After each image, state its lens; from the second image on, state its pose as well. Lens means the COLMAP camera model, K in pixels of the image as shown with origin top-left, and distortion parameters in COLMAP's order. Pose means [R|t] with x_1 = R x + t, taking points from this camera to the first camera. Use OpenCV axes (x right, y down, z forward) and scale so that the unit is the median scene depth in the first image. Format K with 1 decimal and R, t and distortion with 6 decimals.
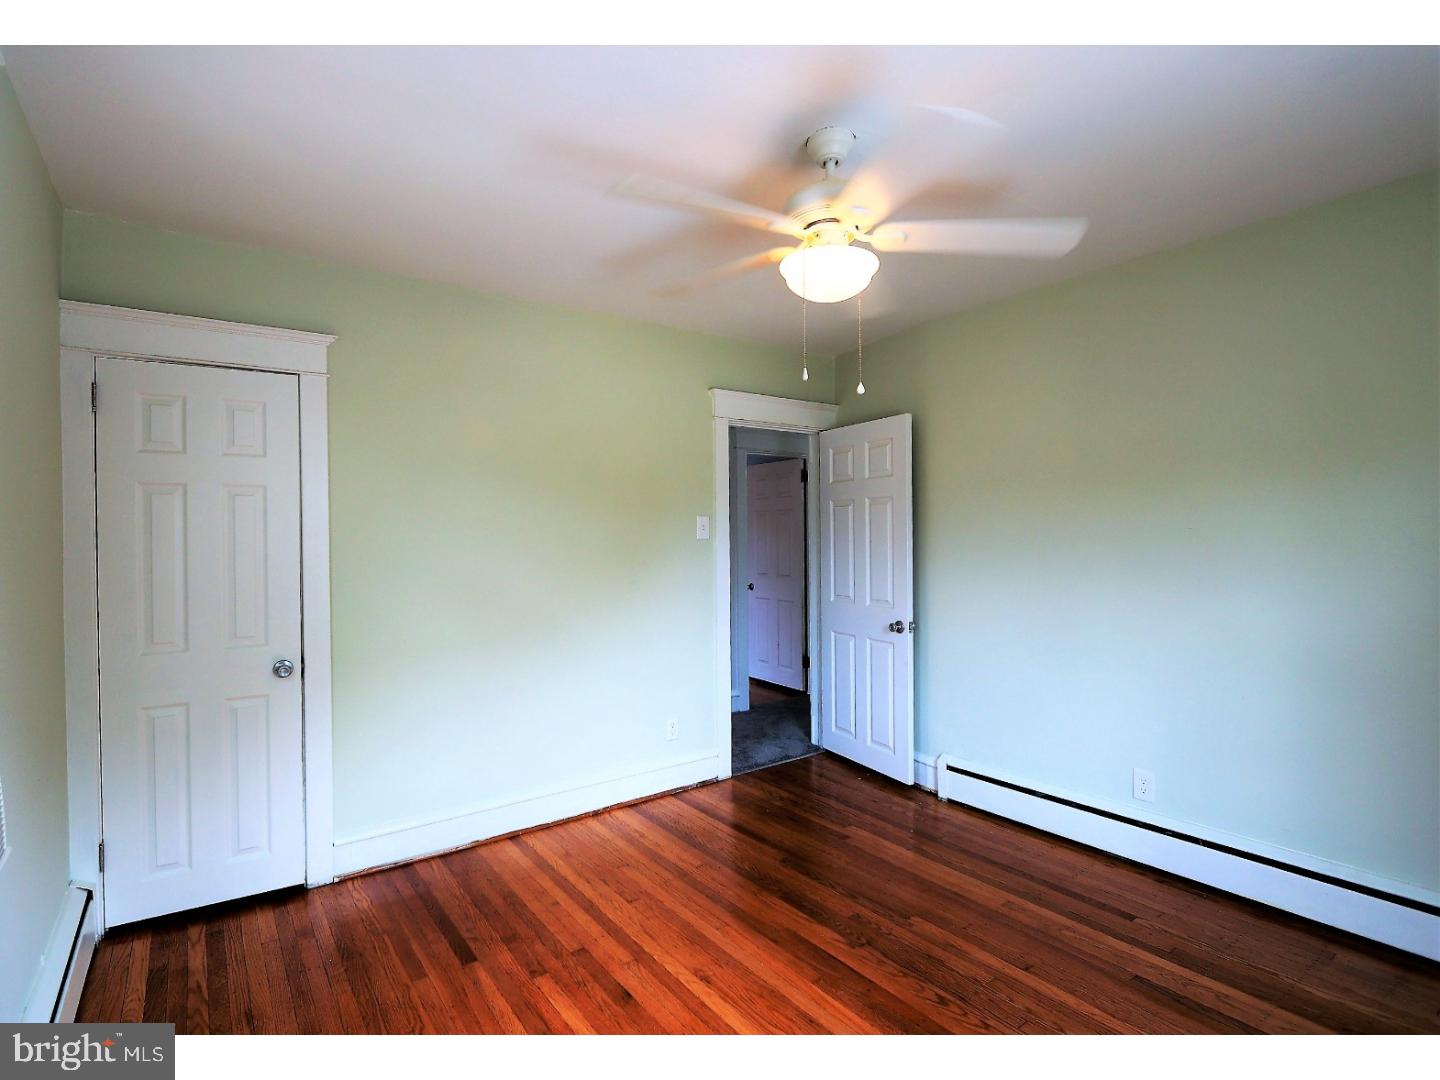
lens RADIAL K [[728.9, 0, 717.1], [0, 728.9, 539.7], [0, 0, 1]] dist [-0.014108, 0.003859]
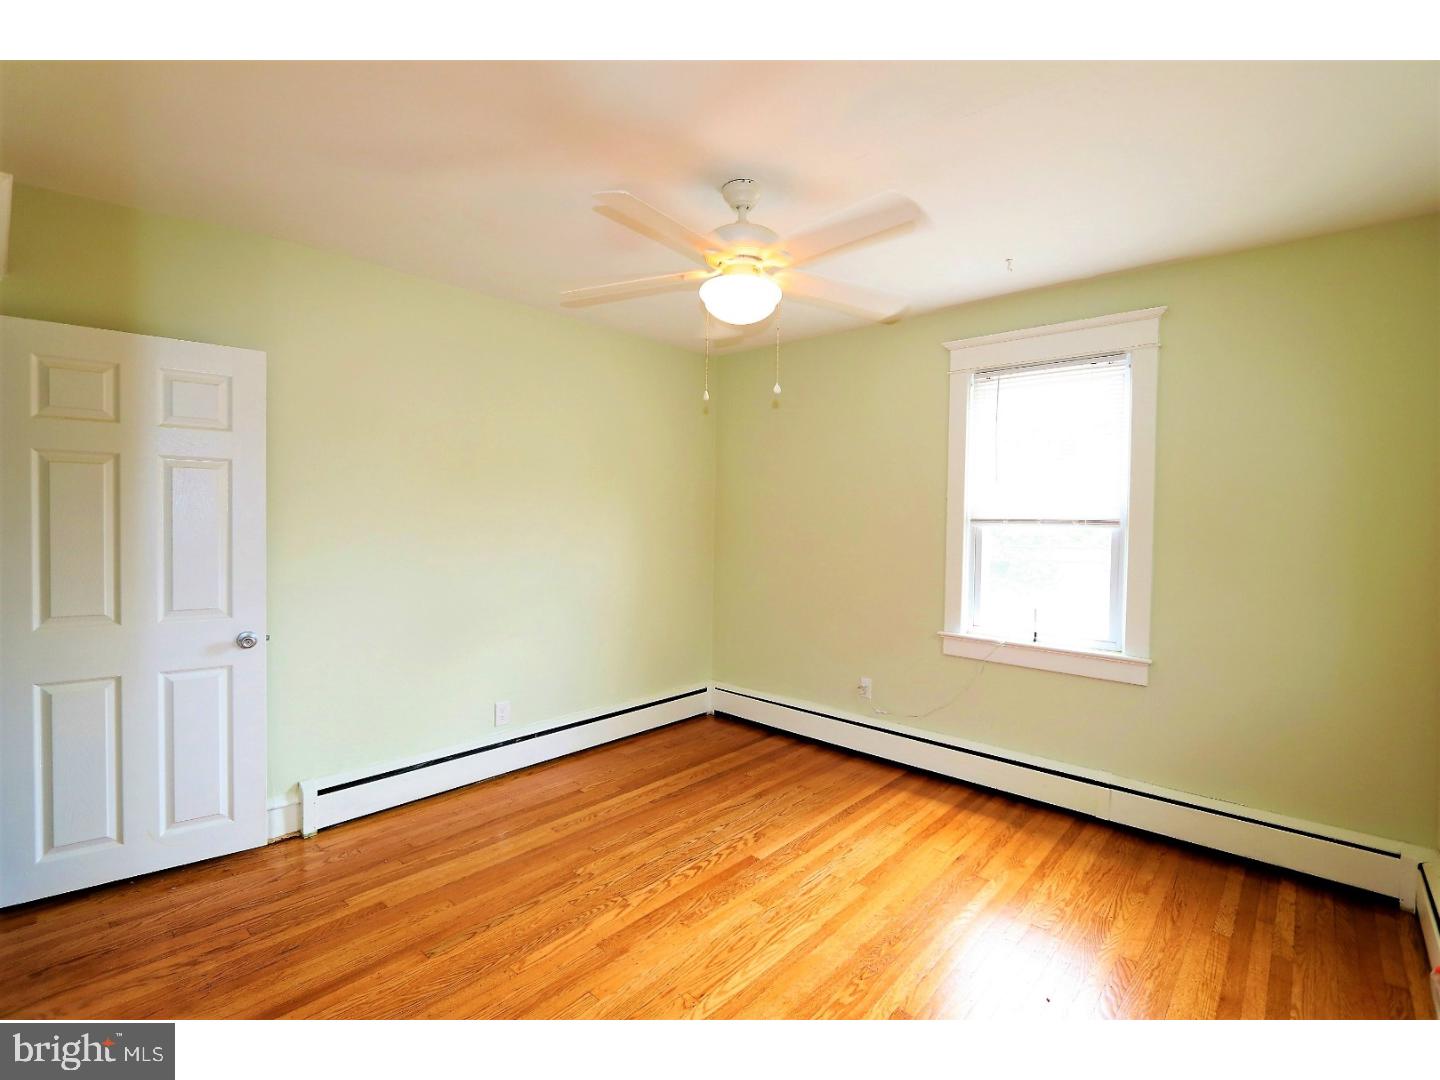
lens RADIAL K [[655.8, 0, 721.4], [0, 655.8, 530.9], [0, 0, 1]] dist [-0.012739, -0.000206]
pose [[-0.203712, -0.013335, 0.978940, -0.567315], [-0.007113, 0.999901, 0.012141, -0.002217], [-0.979005, -0.004490, -0.203787, 0.776910]]
